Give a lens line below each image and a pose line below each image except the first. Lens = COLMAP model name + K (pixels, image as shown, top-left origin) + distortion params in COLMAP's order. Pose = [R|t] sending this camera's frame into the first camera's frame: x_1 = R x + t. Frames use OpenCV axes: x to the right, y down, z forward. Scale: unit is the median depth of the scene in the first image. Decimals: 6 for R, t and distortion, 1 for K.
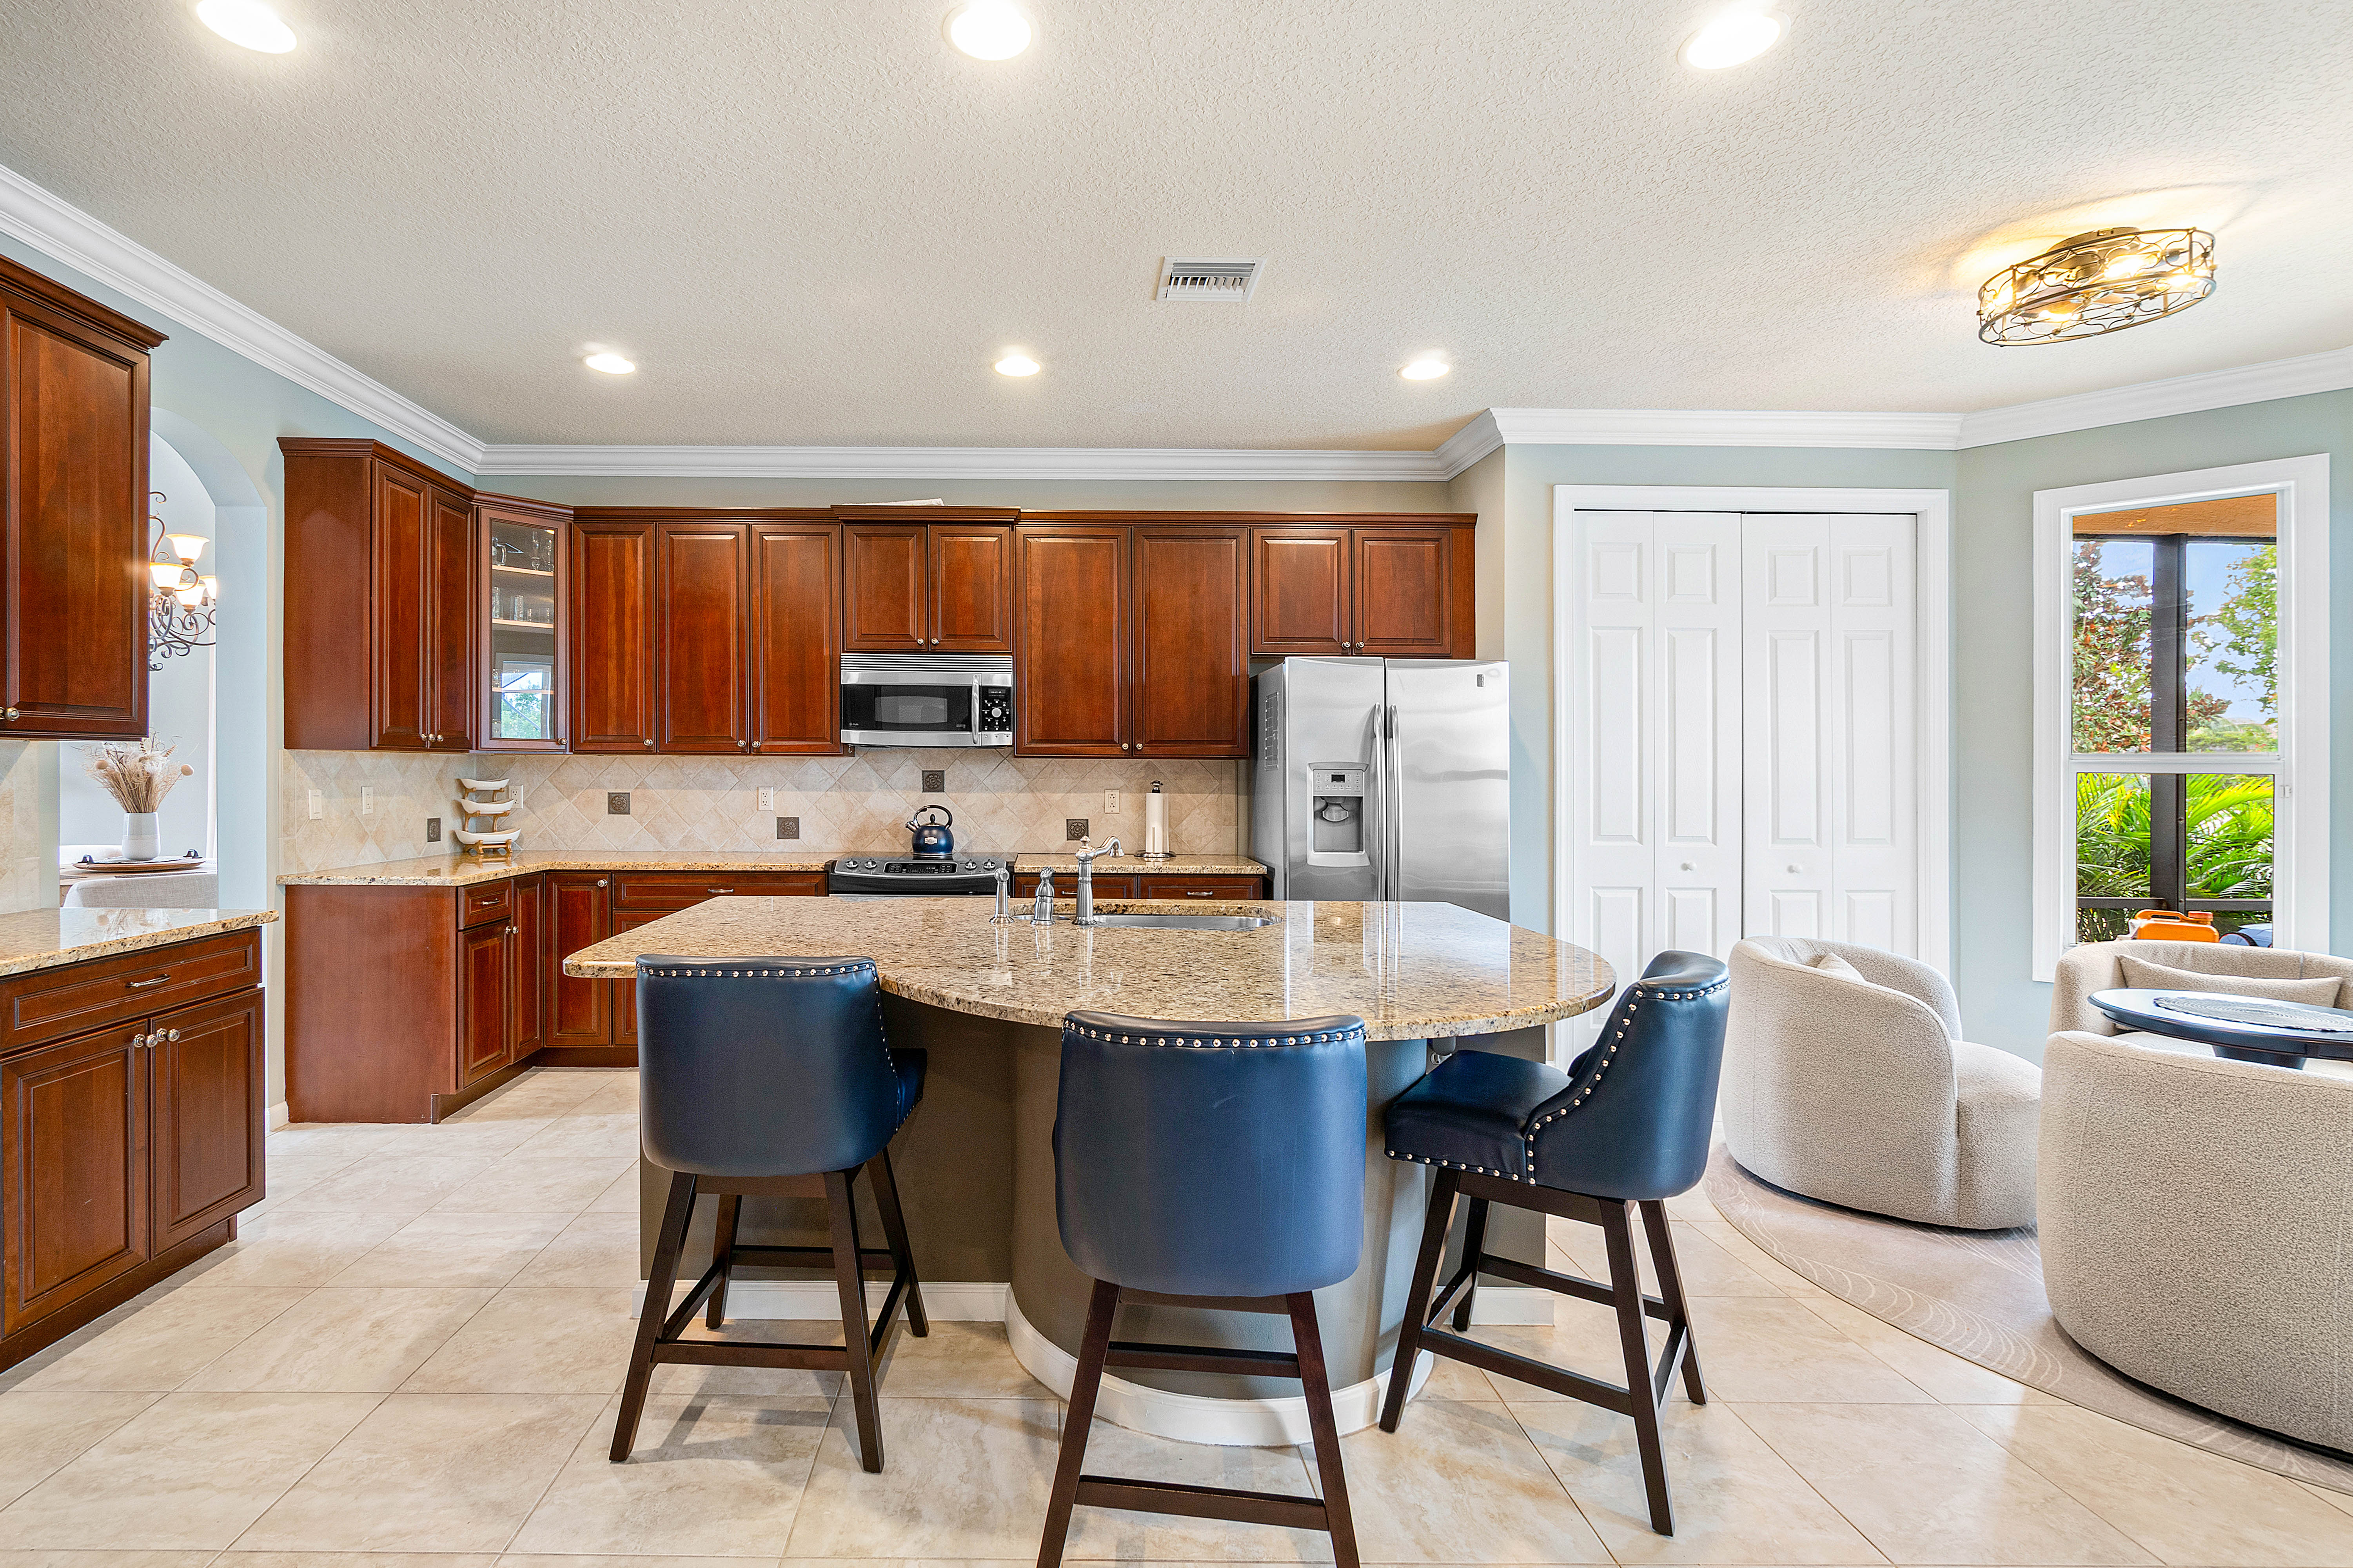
lens RADIAL K [[1102.4, 0, 1047.3], [0, 1102.4, 745.8], [0, 0, 1]] dist [-0.004617, -0.000387]
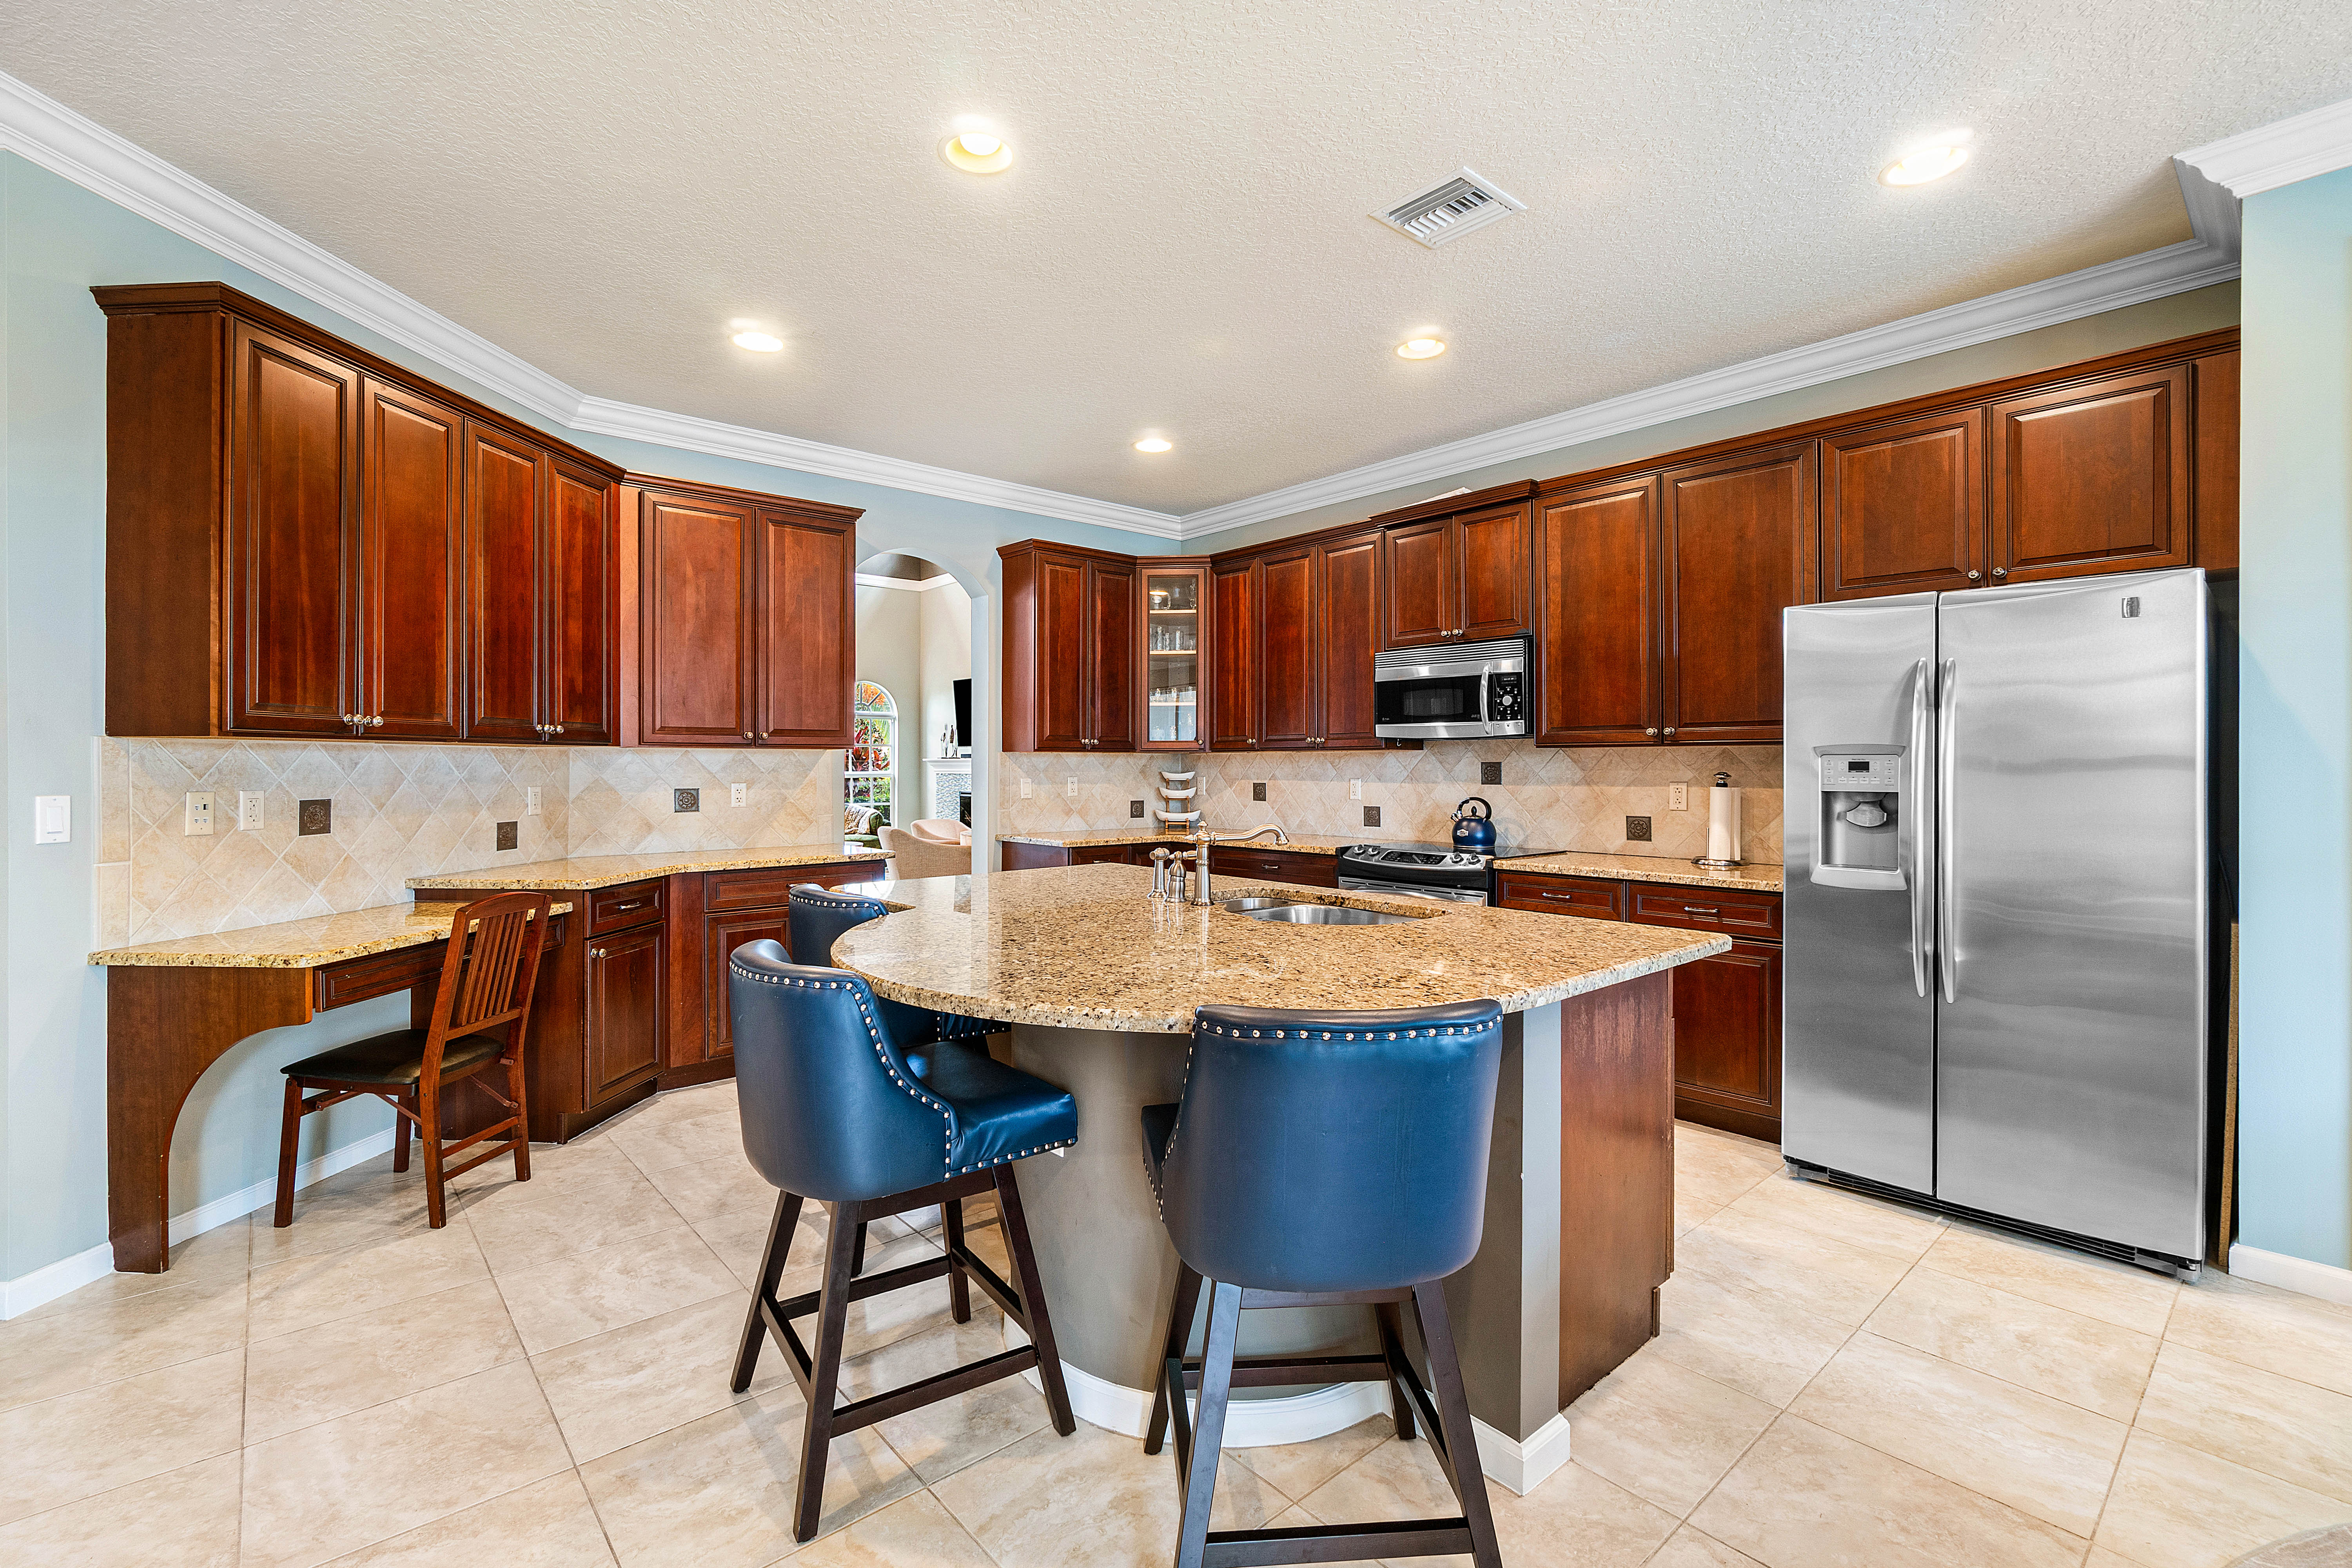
lens RADIAL K [[1046.5, 0, 1158.1], [0, 1046.5, 734.5], [0, 0, 1]] dist [-0.001404, -0.000123]
pose [[0.643455, -0.029589, -0.764912, 0.444660], [0.023189, 0.999548, -0.019158, 0.009472], [0.765132, -0.005410, 0.643850, 0.185891]]
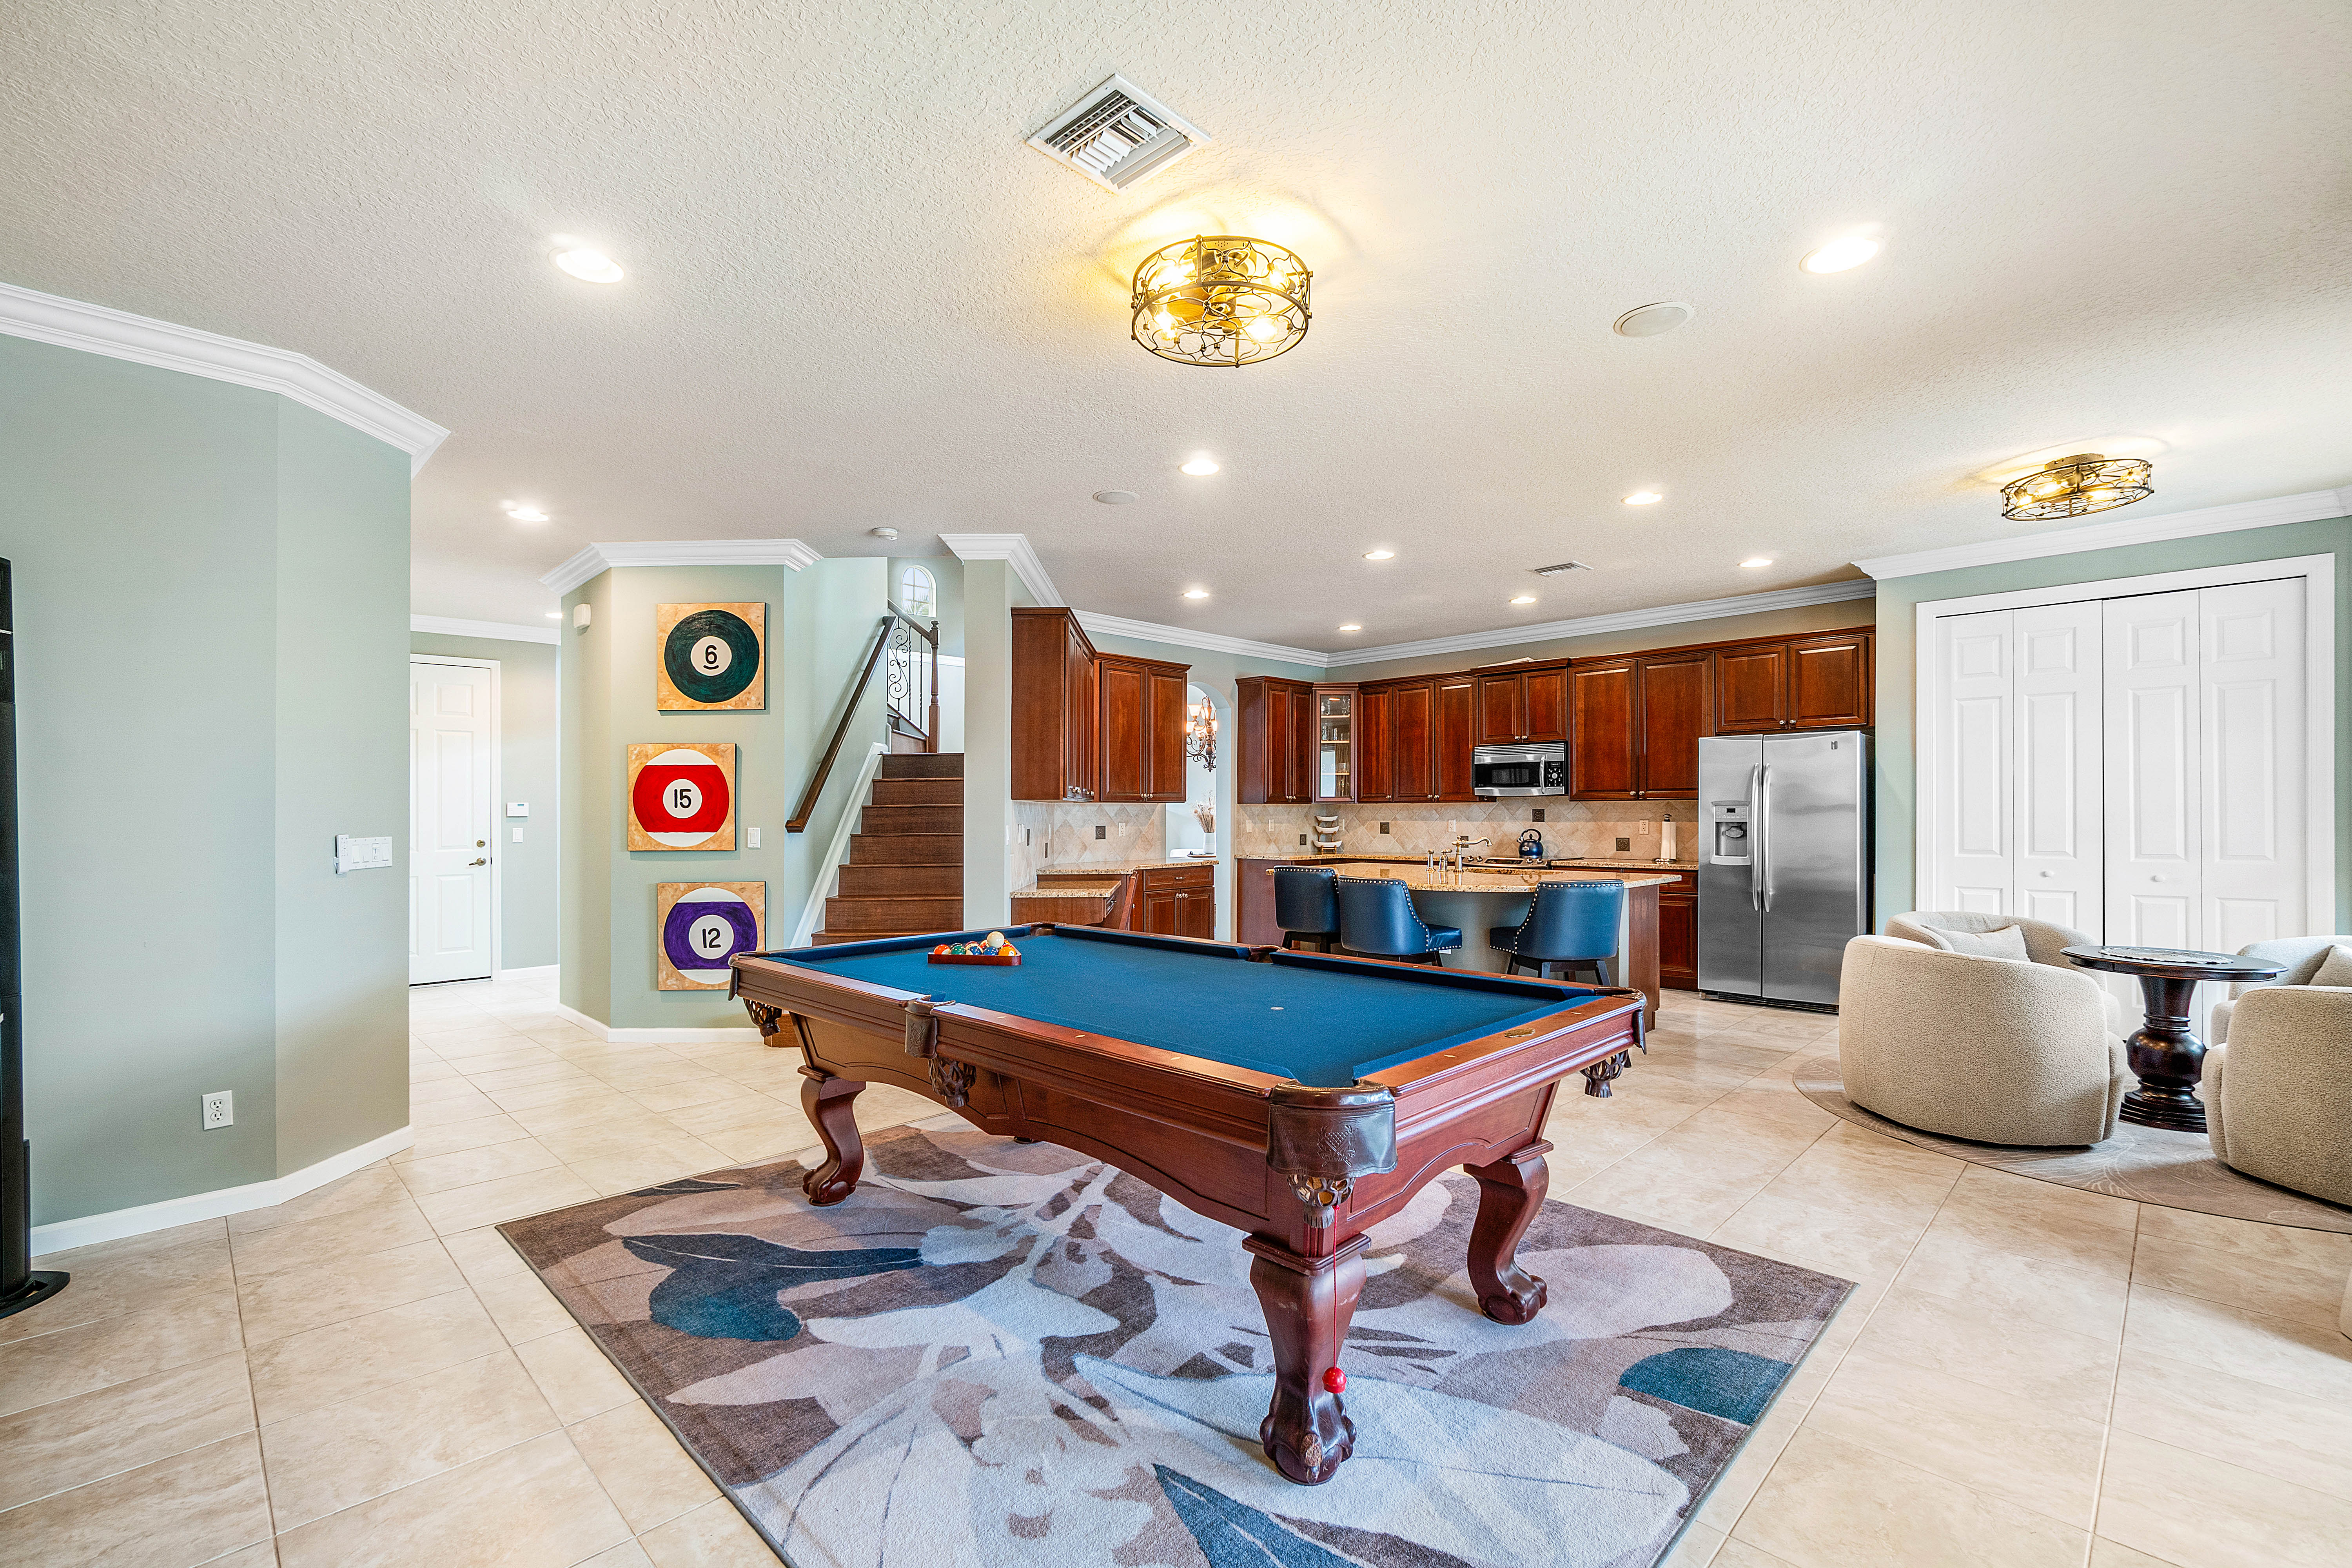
lens RADIAL K [[1046.5, 0, 1170.2], [0, 1046.5, 783.0], [0, 0, 1]] dist [-0.001404, -0.000123]
pose [[0.702582, -0.031141, -0.710922, 0.704569], [0.024966, 0.999506, -0.019108, -0.002093], [0.711165, -0.004324, 0.703012, -0.608581]]
